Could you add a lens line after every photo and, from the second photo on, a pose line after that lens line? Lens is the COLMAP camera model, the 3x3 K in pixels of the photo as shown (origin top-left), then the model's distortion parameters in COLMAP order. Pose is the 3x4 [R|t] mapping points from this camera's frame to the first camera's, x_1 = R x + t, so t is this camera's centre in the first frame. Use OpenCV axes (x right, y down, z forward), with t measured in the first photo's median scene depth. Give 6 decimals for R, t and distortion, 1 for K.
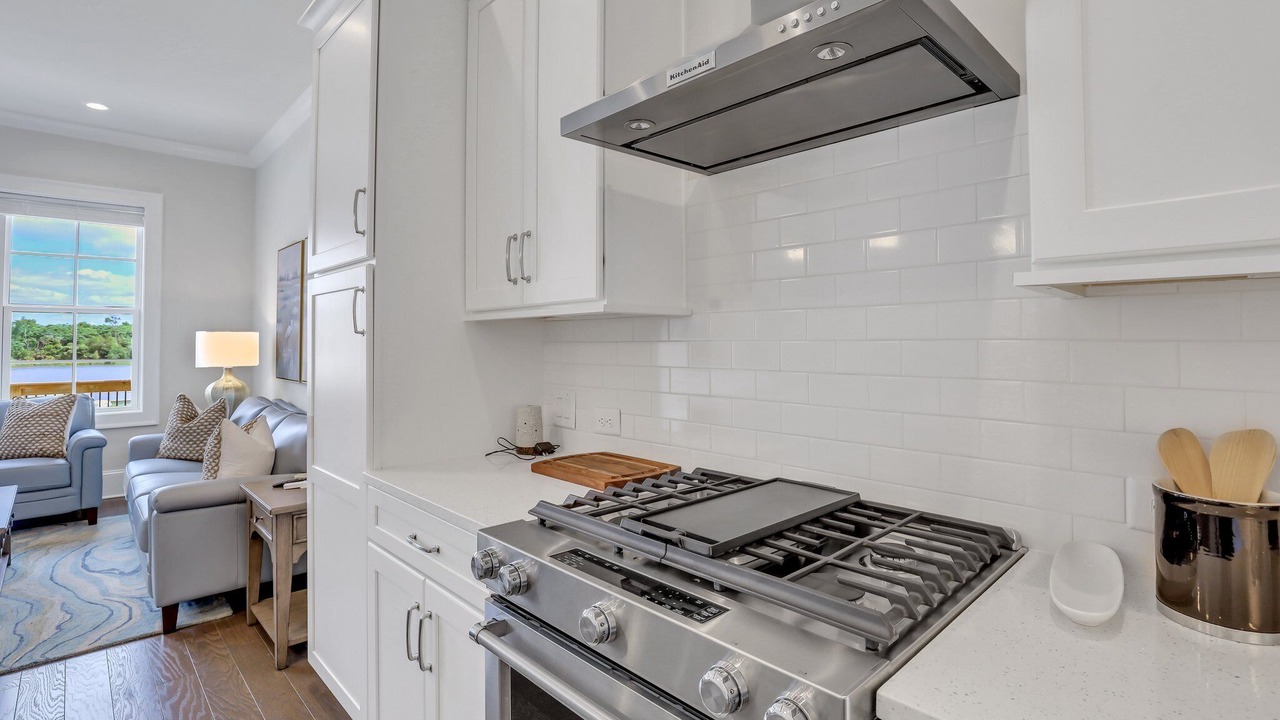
lens RADIAL K [[588.6, 0, 639.1], [0, 588.6, 350.3], [0, 0, 1]] dist [-0.044637, 0.014027]
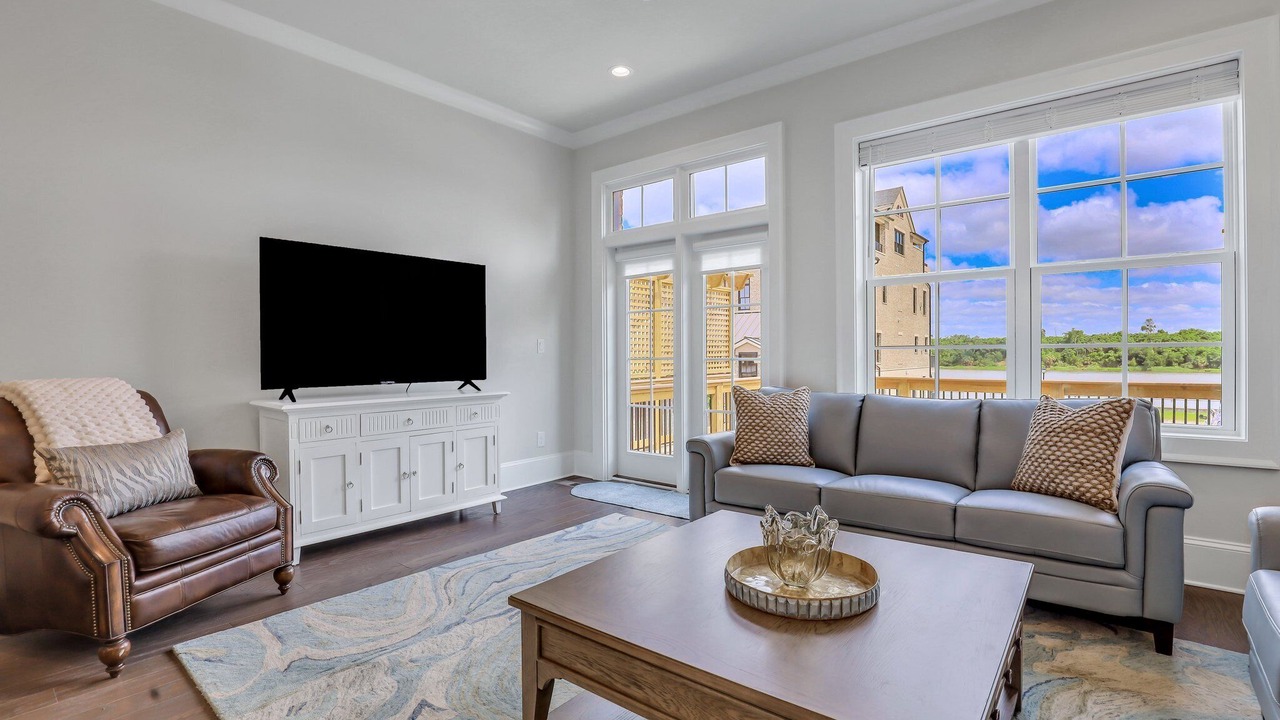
lens RADIAL K [[588.6, 0, 639.1], [0, 588.6, 350.3], [0, 0, 1]] dist [-0.044637, 0.014027]
pose [[0.099237, -0.016398, -0.994929, -0.498237], [0.004861, 0.999860, -0.015995, 0.038828], [0.995052, -0.003249, 0.099303, 0.487438]]
